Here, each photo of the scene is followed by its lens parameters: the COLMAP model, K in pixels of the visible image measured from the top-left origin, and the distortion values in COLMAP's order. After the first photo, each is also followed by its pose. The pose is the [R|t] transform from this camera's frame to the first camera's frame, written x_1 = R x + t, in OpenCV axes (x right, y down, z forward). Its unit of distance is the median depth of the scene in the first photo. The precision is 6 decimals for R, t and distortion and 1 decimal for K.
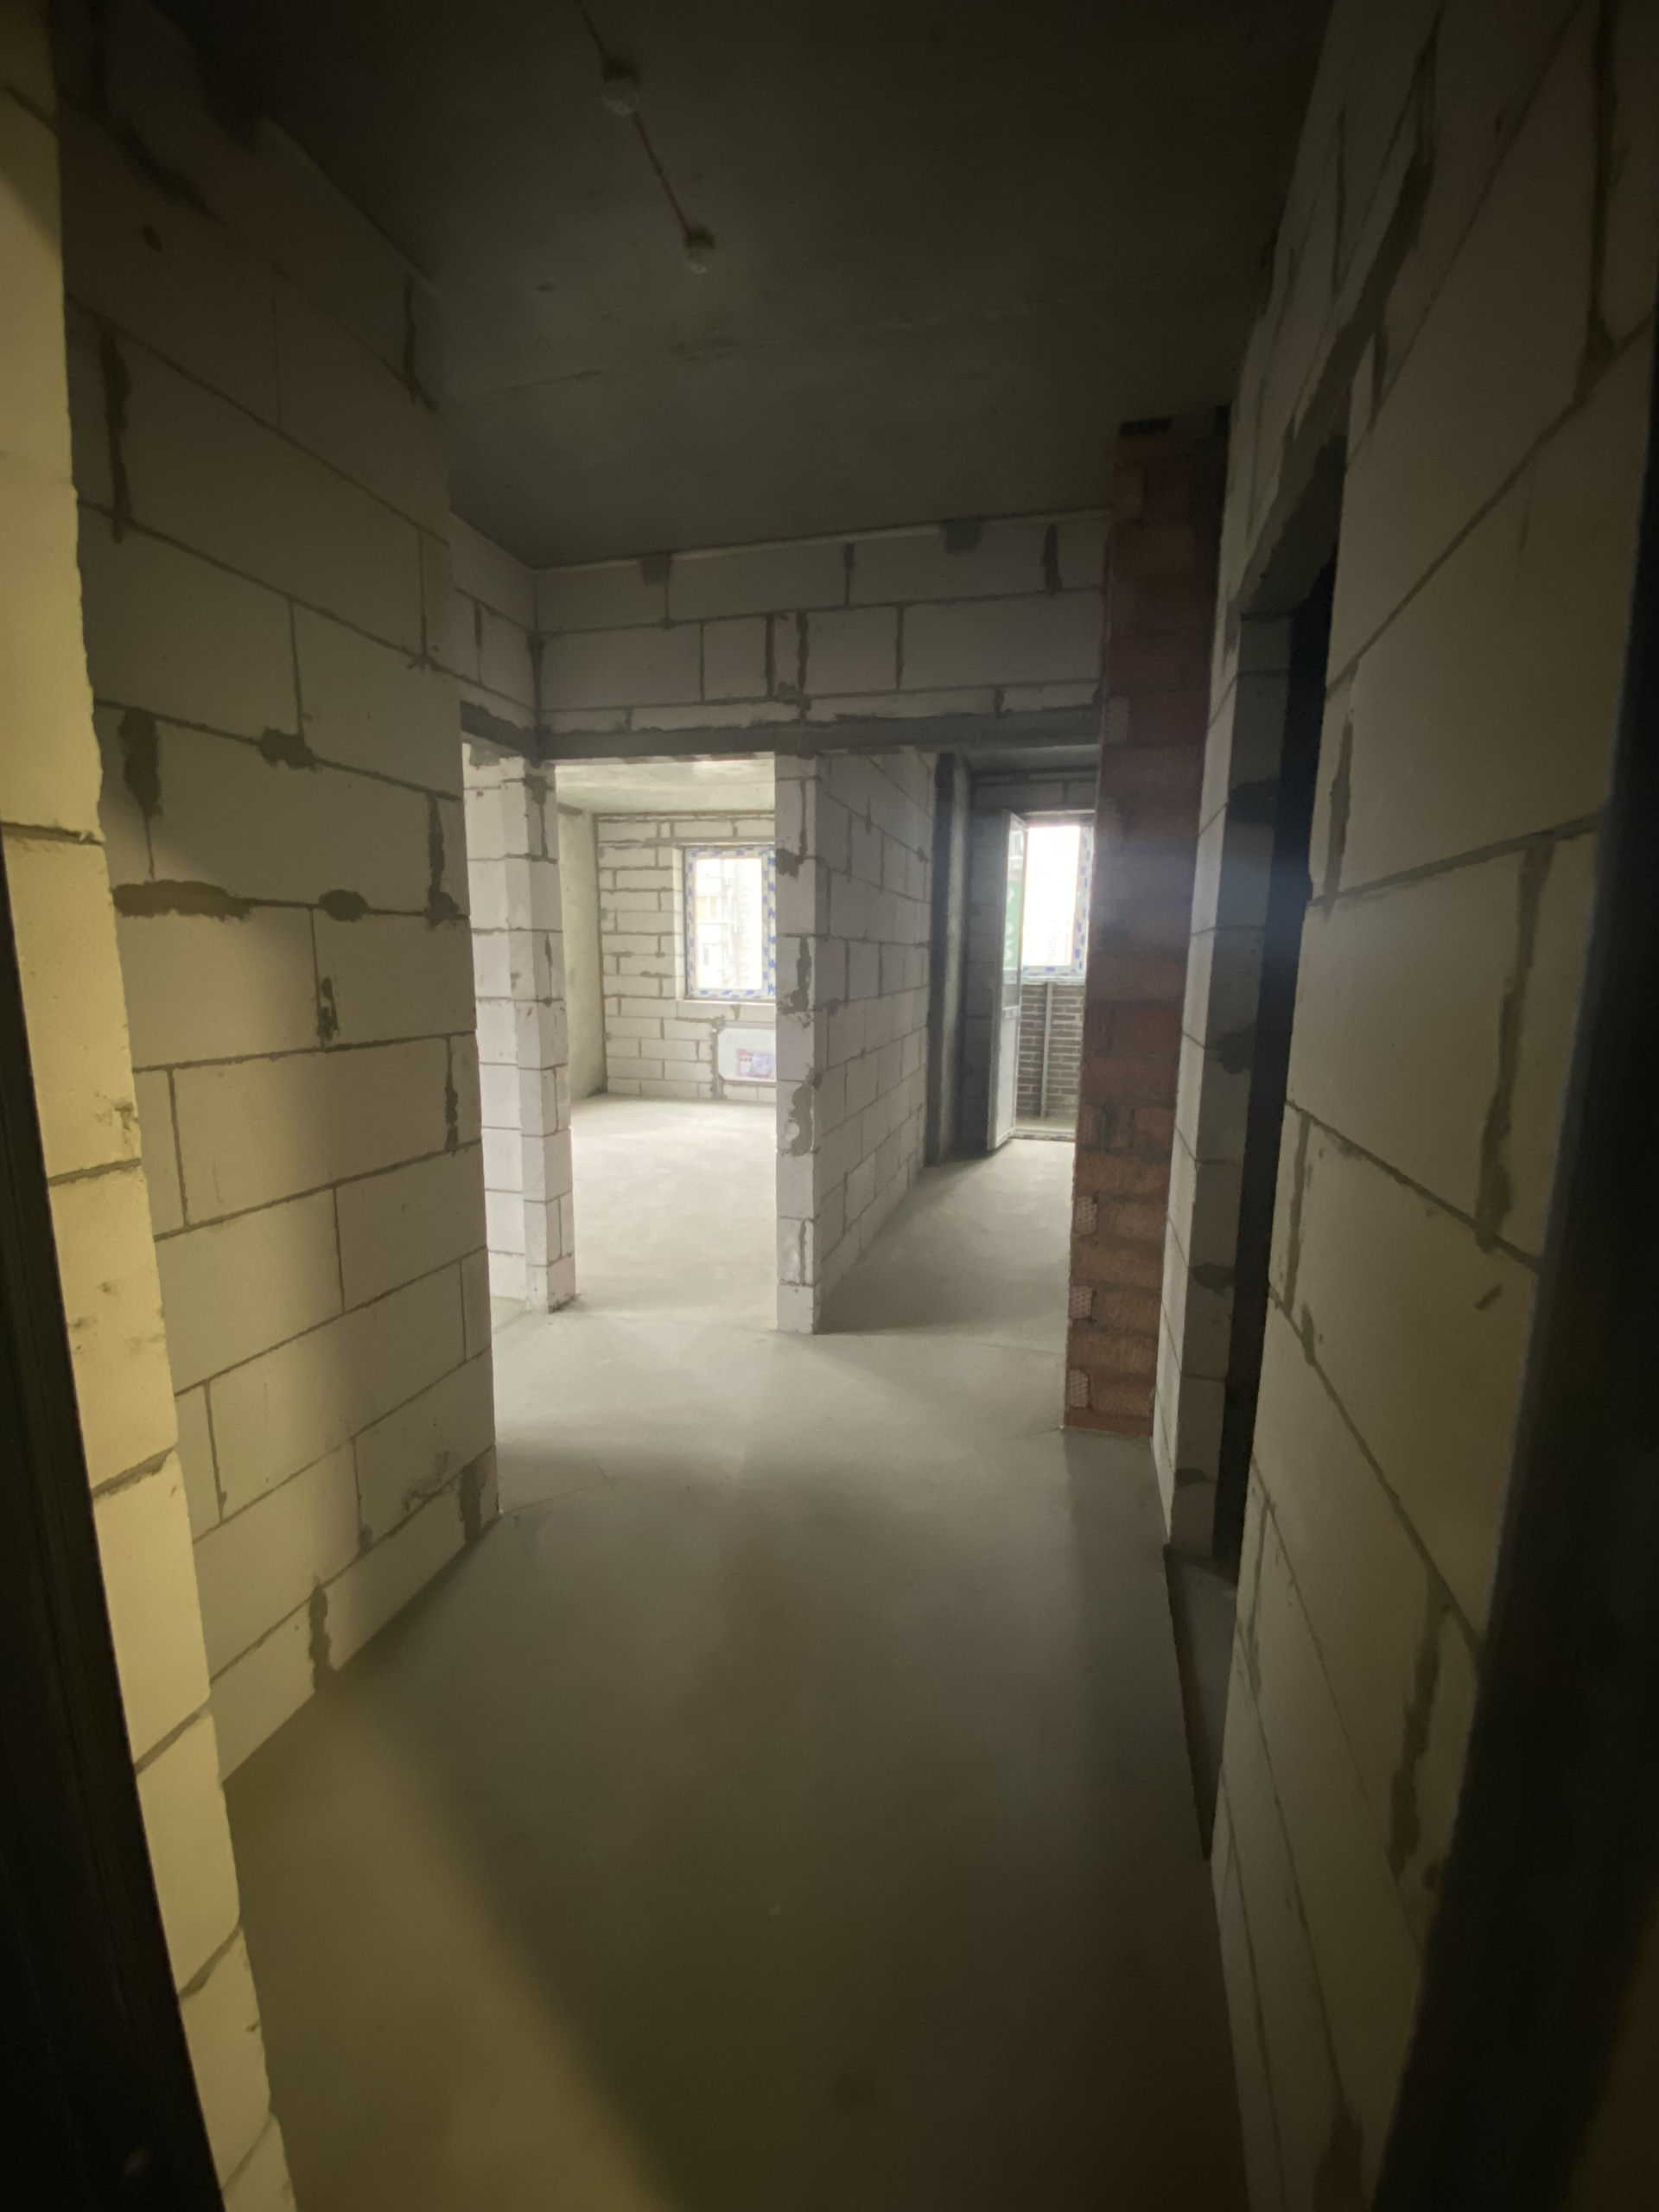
lens RADIAL K [[884.6, 0, 831.8], [0, 884.6, 1107.5], [0, 0, 1]] dist [0.084899, -0.000140]
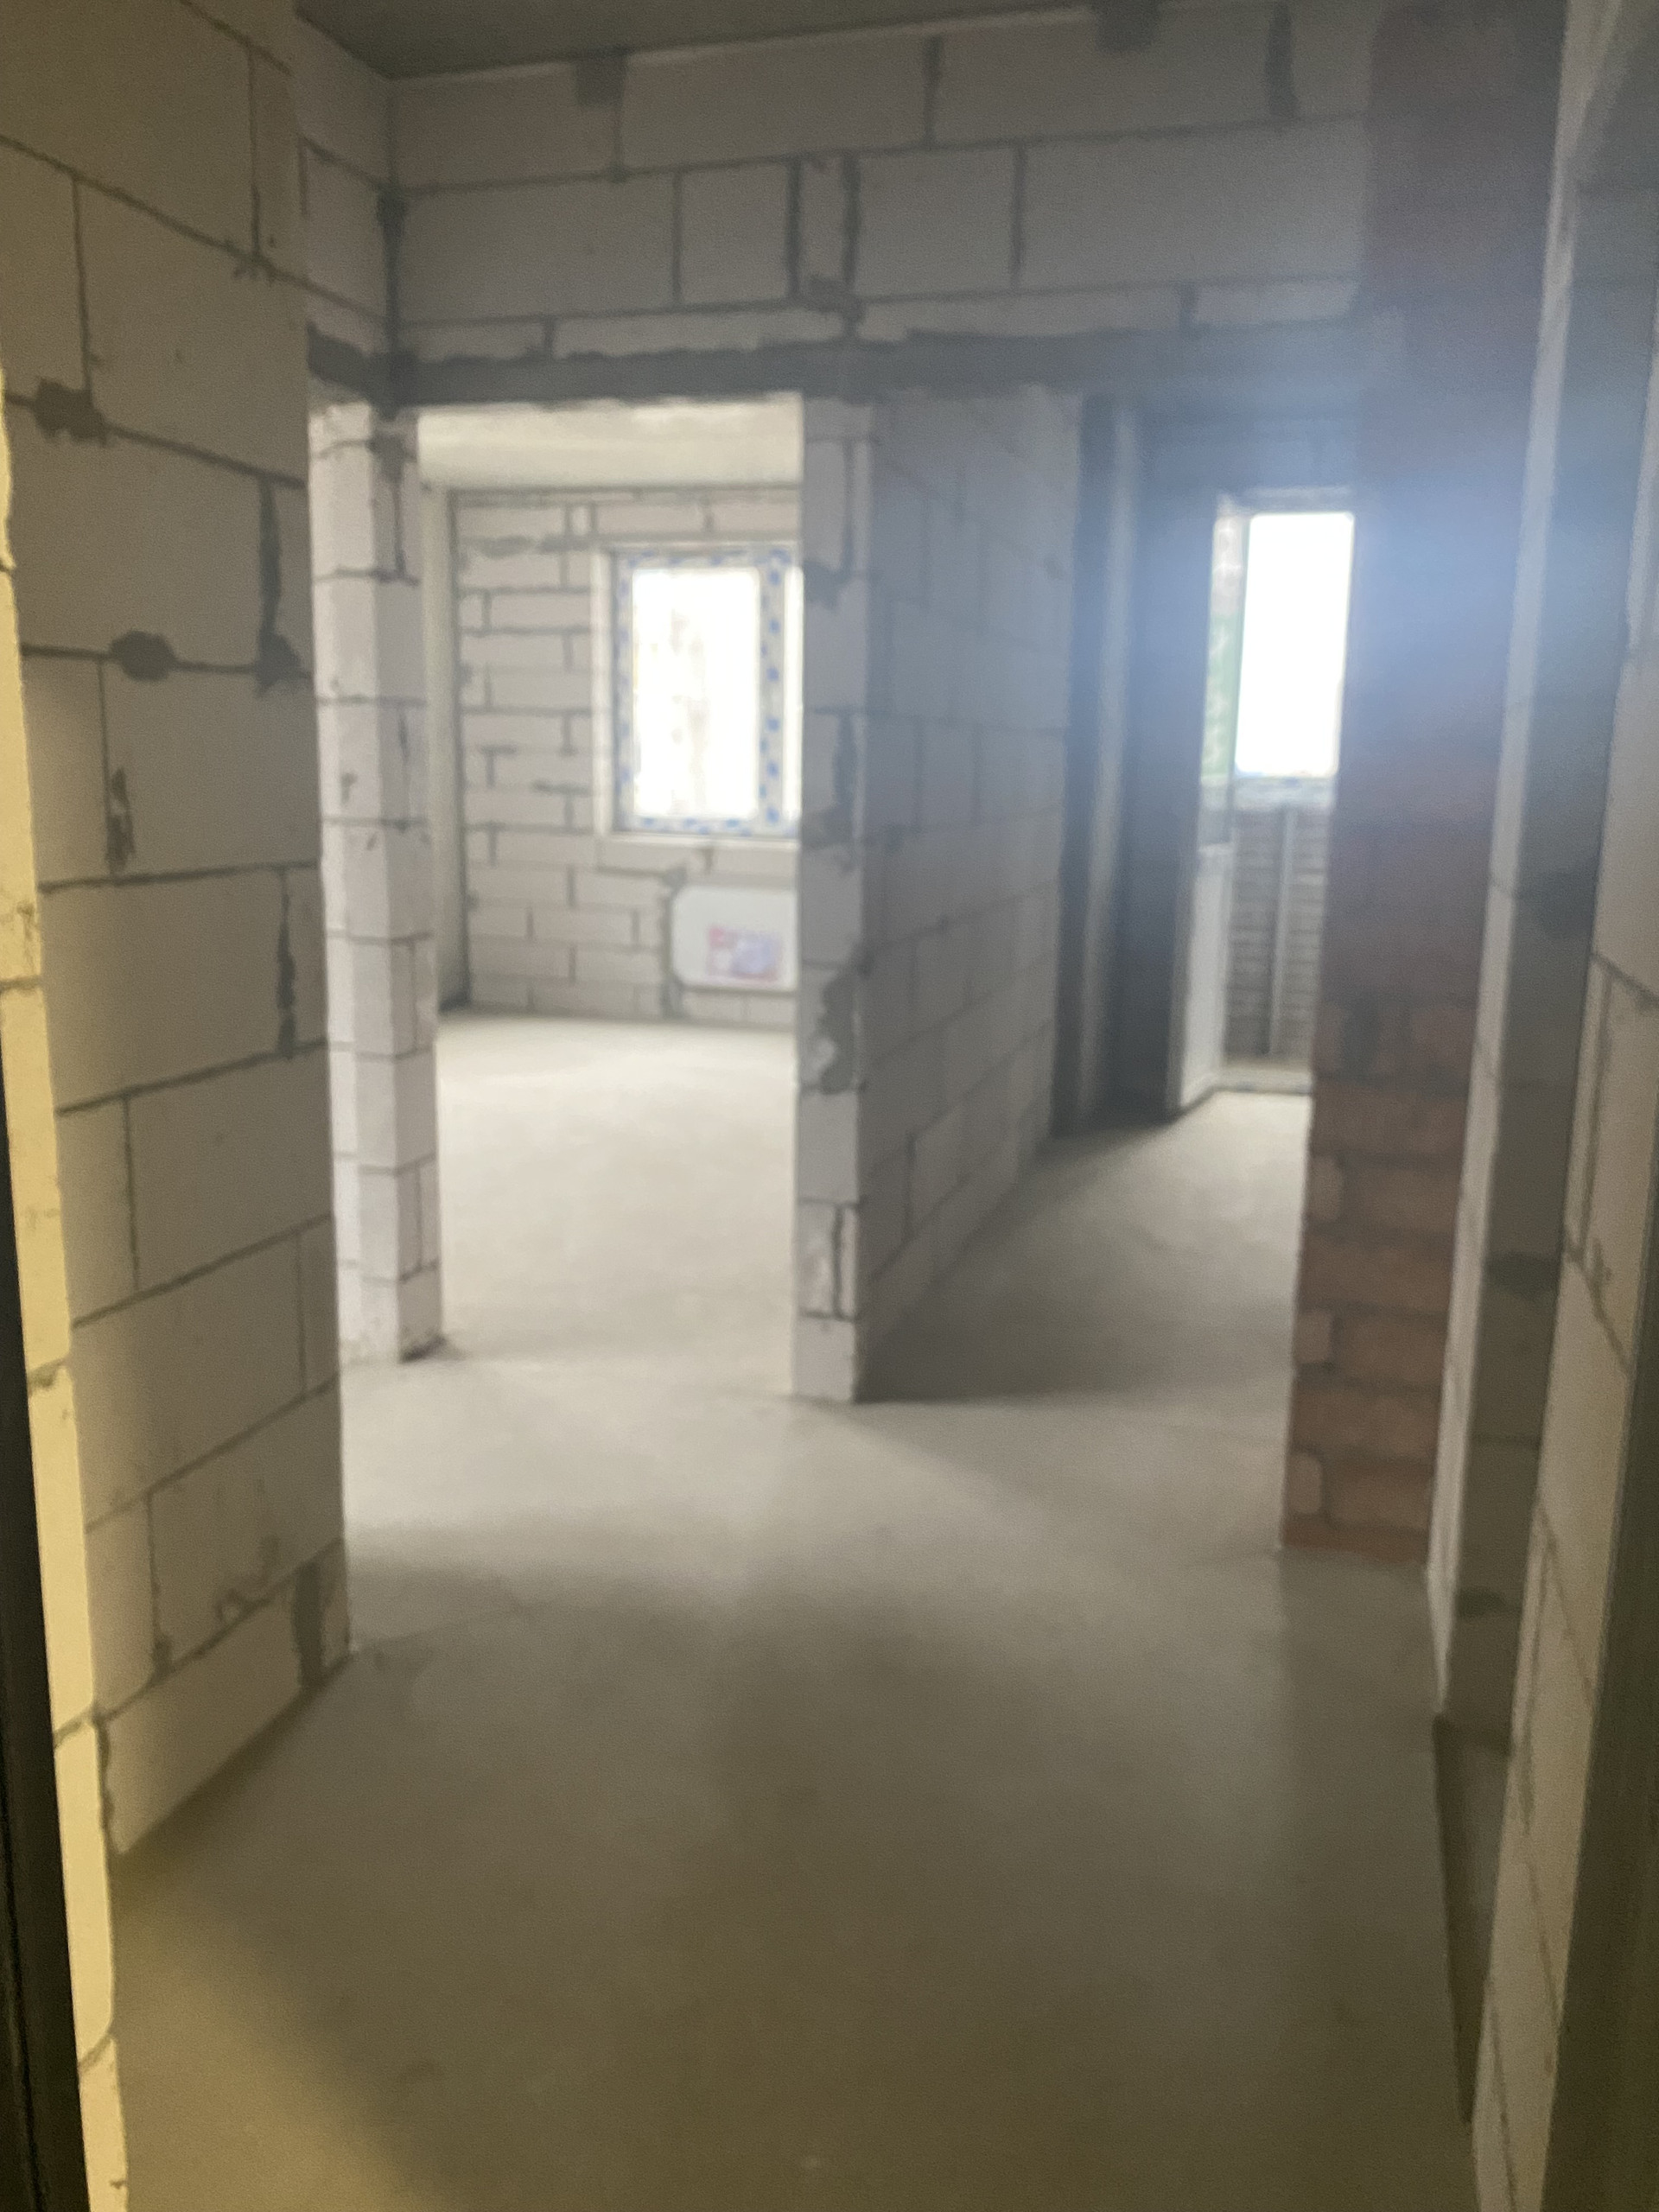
lens RADIAL K [[1711.4, 0, 838.5], [0, 1711.4, 1092.6], [0, 0, 1]] dist [0.063240, 0.004836]
pose [[0.999731, 0.009156, -0.021327, -0.009408], [-0.008692, 0.999725, 0.021785, 0.028132], [0.021520, -0.021594, 0.999535, -0.113313]]
